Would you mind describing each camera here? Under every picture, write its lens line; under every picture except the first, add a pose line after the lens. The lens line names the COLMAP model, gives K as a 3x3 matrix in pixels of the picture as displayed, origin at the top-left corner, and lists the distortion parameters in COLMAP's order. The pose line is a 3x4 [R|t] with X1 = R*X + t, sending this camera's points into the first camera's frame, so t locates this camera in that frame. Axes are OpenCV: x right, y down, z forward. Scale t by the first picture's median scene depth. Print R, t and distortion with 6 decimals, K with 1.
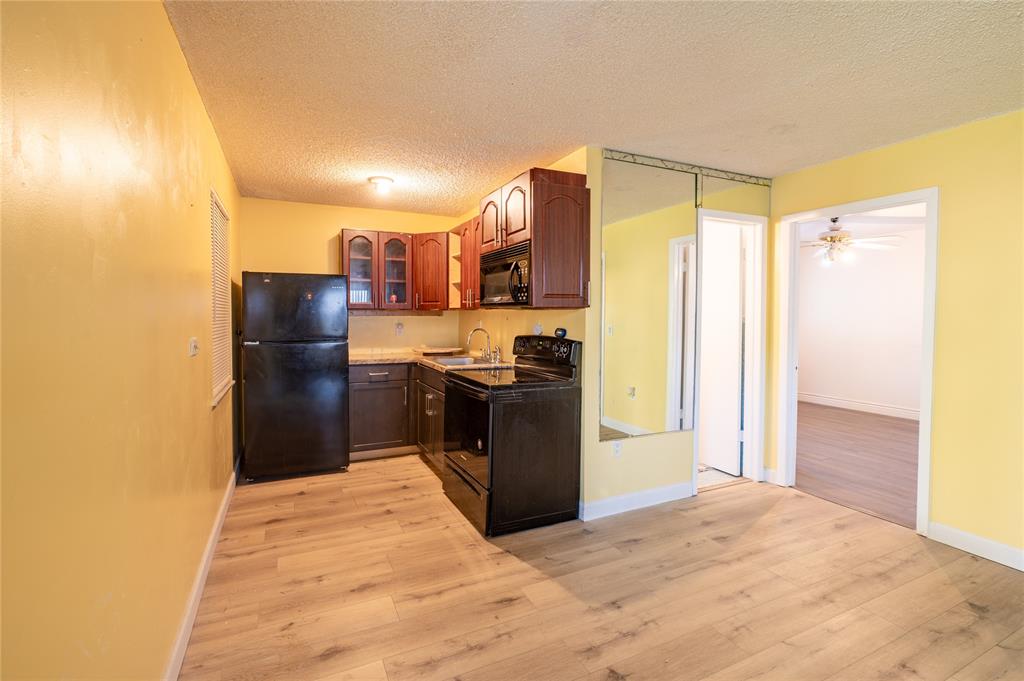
lens RADIAL K [[441.8, 0, 473.0], [0, 441.8, 321.0], [0, 0, 1]] dist [-0.002270, 0.000467]
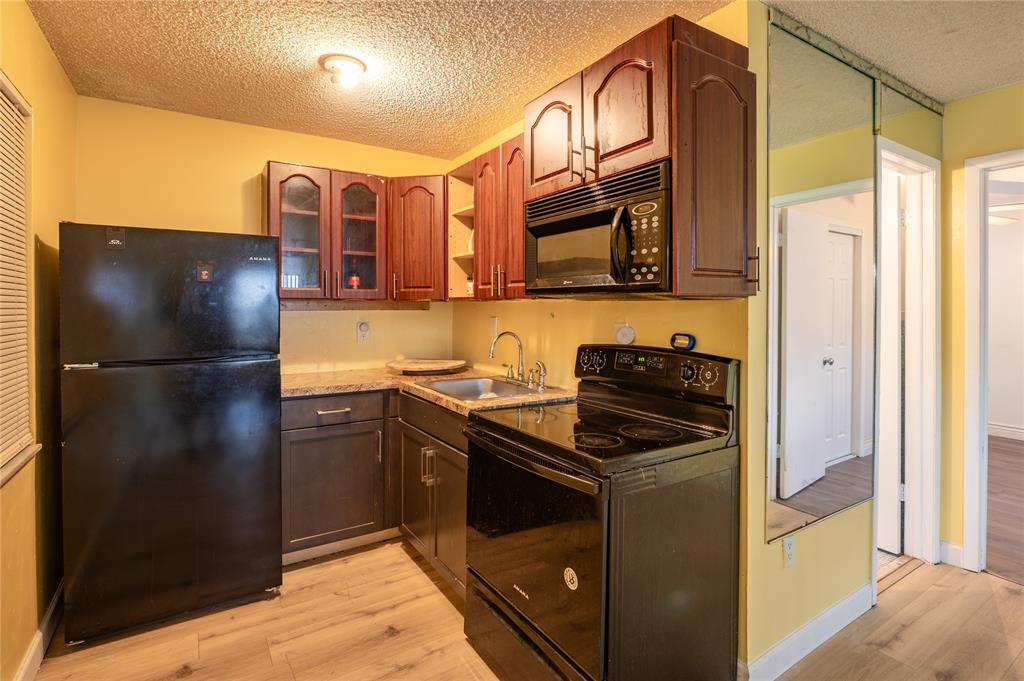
lens RADIAL K [[516.1, 0, 487.7], [0, 516.1, 309.8], [0, 0, 1]] dist [-0.005257, -0.003205]
pose [[0.992454, -0.000622, 0.122618, -0.105533], [0.001733, 0.999958, -0.008954, -0.007021], [-0.122608, 0.009099, 0.992413, 0.333592]]
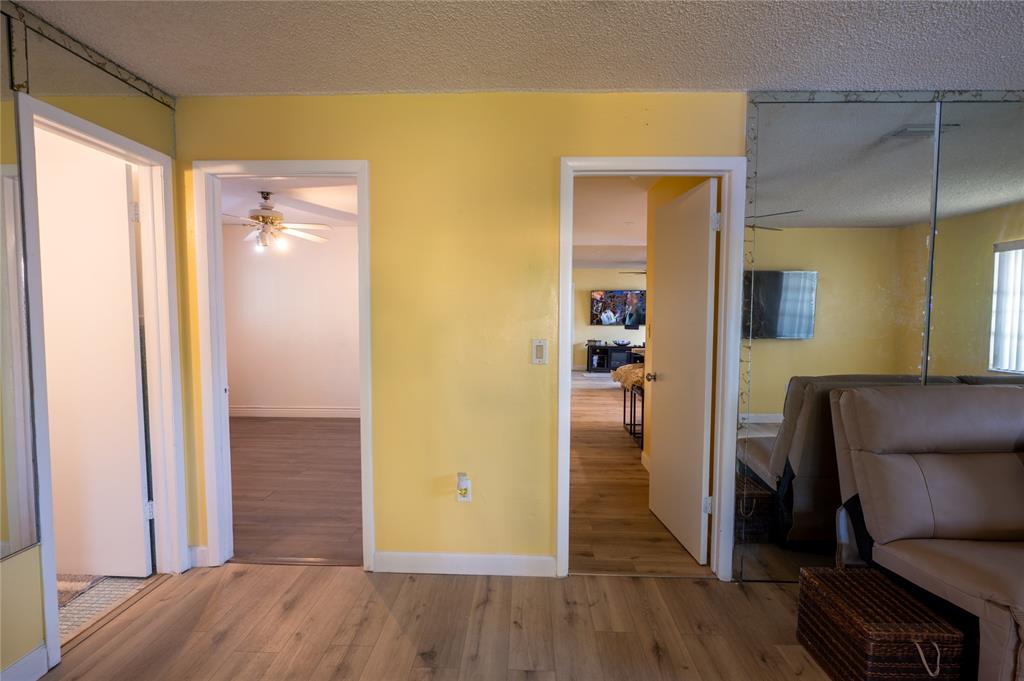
lens RADIAL K [[516.1, 0, 511.5], [0, 516.1, 349.9], [0, 0, 1]] dist [-0.005257, -0.003205]
pose [[0.437403, -0.064446, 0.896953, 0.210486], [0.017988, 0.997856, 0.062924, 0.000263], [-0.899086, -0.011389, 0.437625, 0.248210]]
